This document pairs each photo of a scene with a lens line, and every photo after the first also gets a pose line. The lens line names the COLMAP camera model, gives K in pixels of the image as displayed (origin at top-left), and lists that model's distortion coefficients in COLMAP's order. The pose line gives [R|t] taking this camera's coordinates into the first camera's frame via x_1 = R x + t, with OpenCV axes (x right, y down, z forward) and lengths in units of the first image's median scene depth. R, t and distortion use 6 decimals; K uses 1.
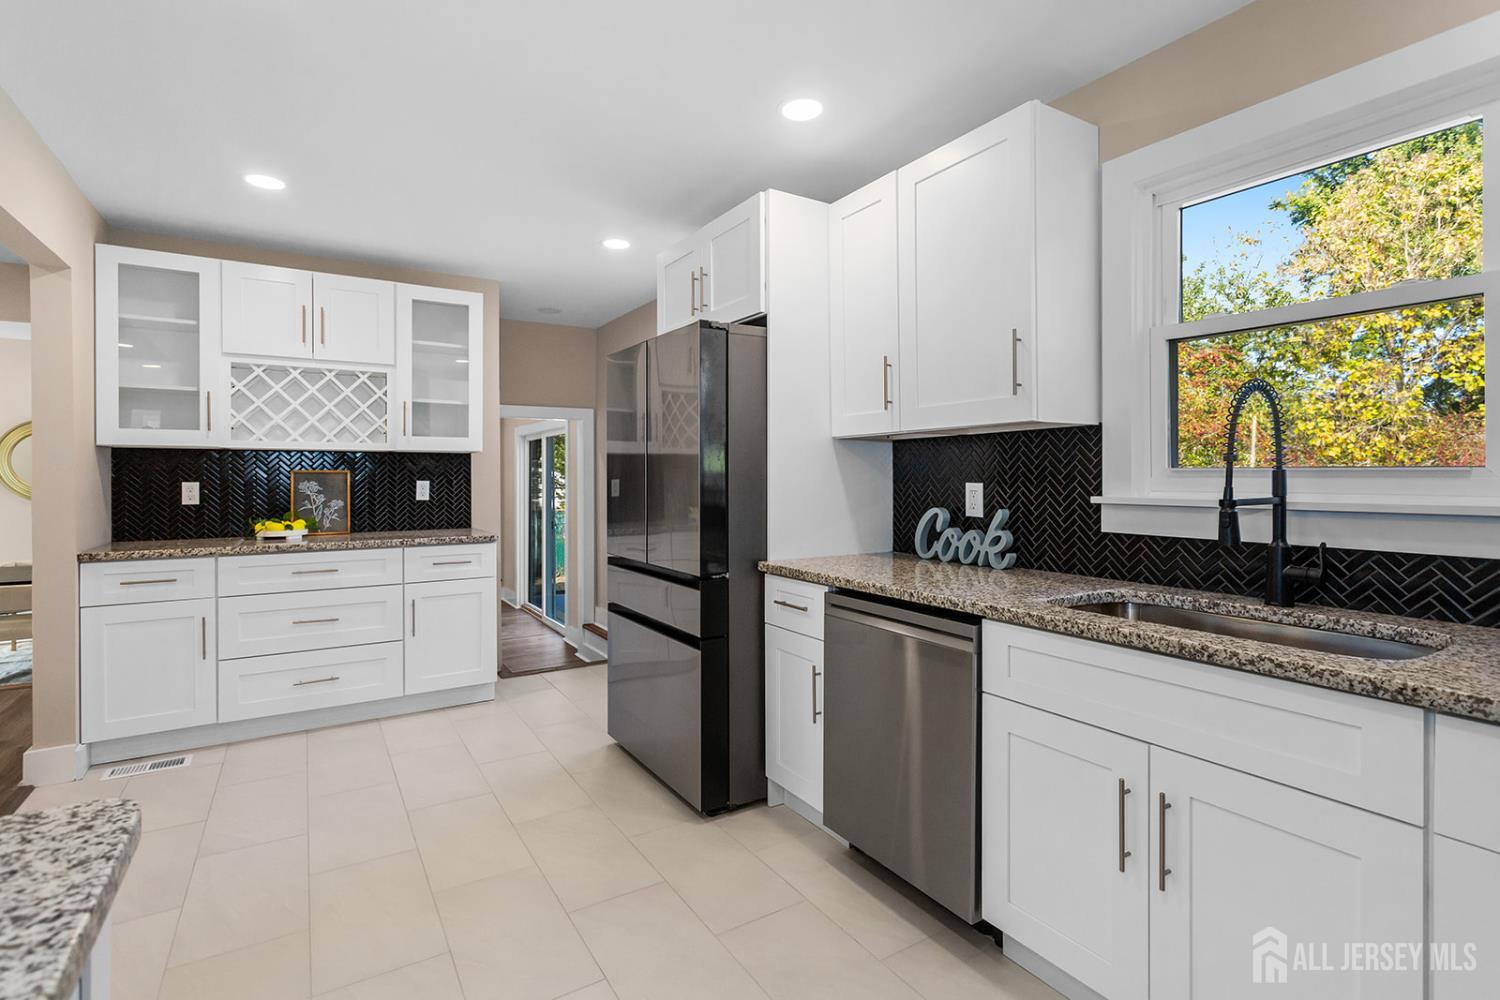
lens RADIAL K [[720.4, 0, 746.3], [0, 720.4, 476.2], [0, 0, 1]] dist [0.000319, 0.005194]
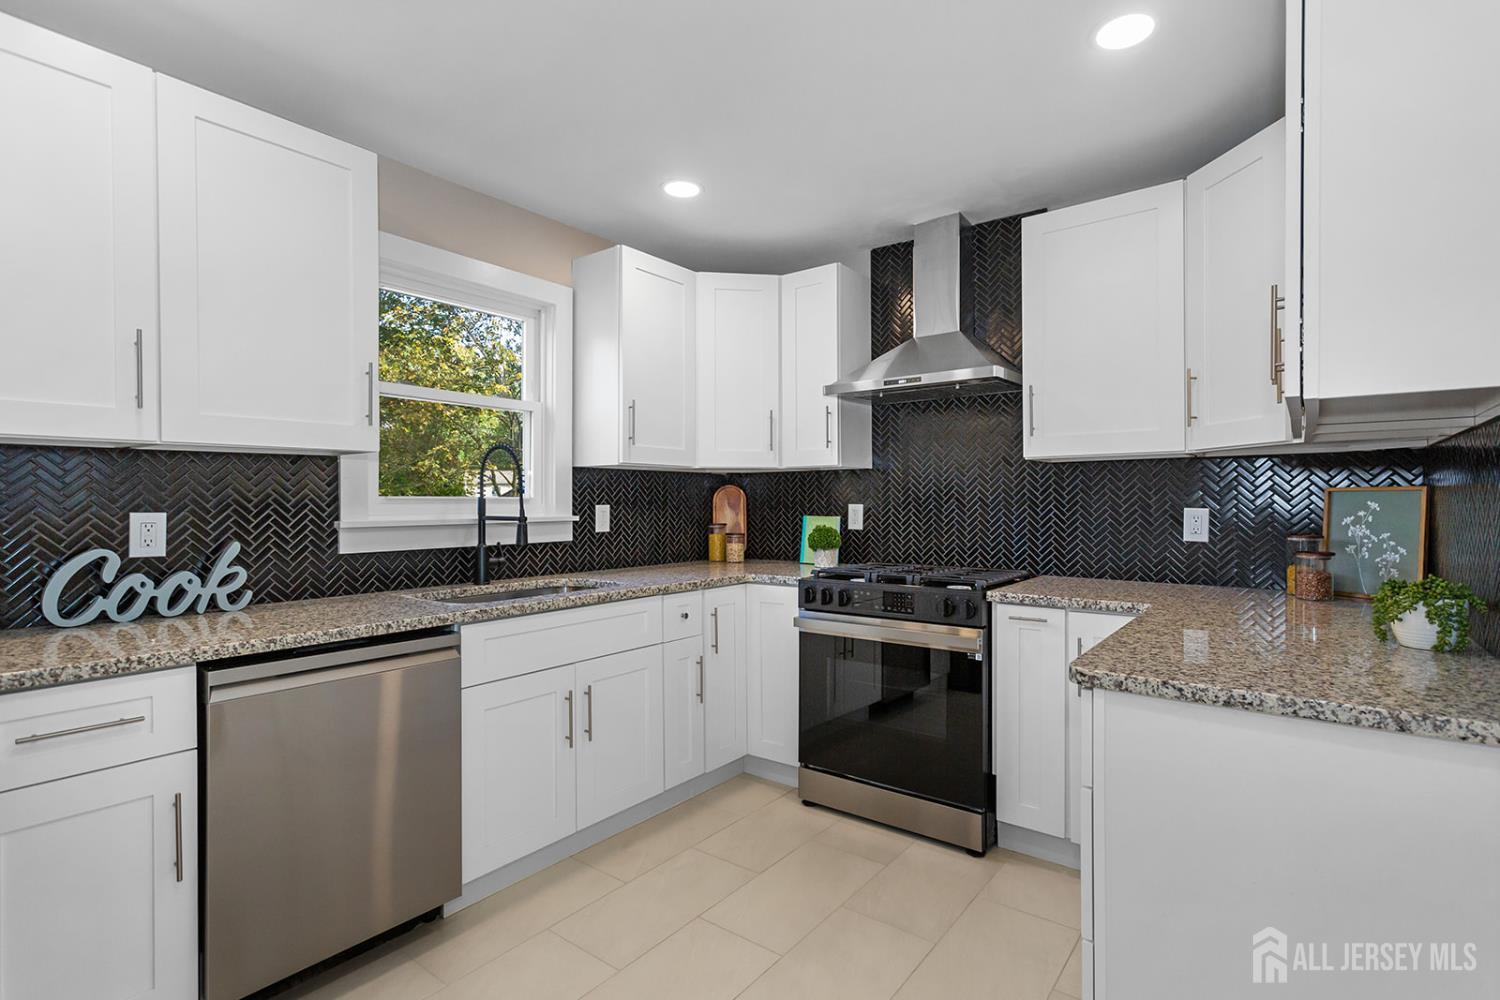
lens RADIAL K [[720.4, 0, 750.8], [0, 720.4, 501.6], [0, 0, 1]] dist [0.000319, 0.005194]
pose [[-0.365278, 0.003436, 0.930892, -0.472005], [0.003516, 0.999991, -0.002311, 0.000922], [-0.930892, 0.002429, -0.365287, 0.505157]]
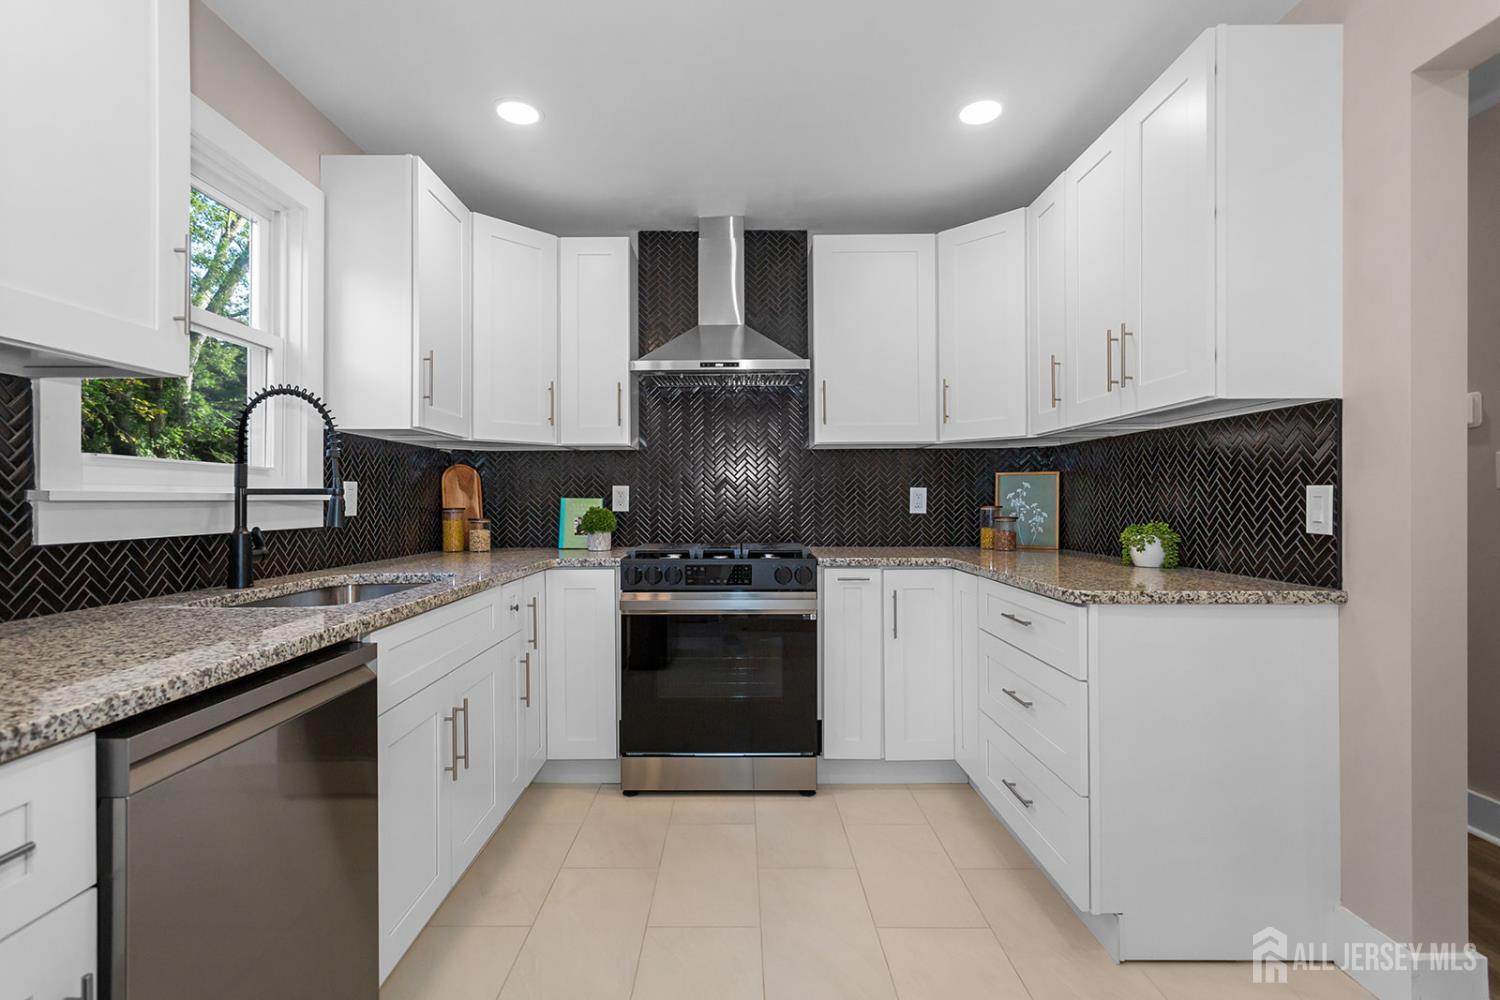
lens RADIAL K [[720.4, 0, 734.8], [0, 720.4, 494.1], [0, 0, 1]] dist [0.000319, 0.005194]
pose [[-0.853077, 0.008723, 0.521713, -0.237654], [0.004528, 0.999946, -0.009315, 0.024381], [-0.521766, -0.005584, -0.853070, 0.760080]]
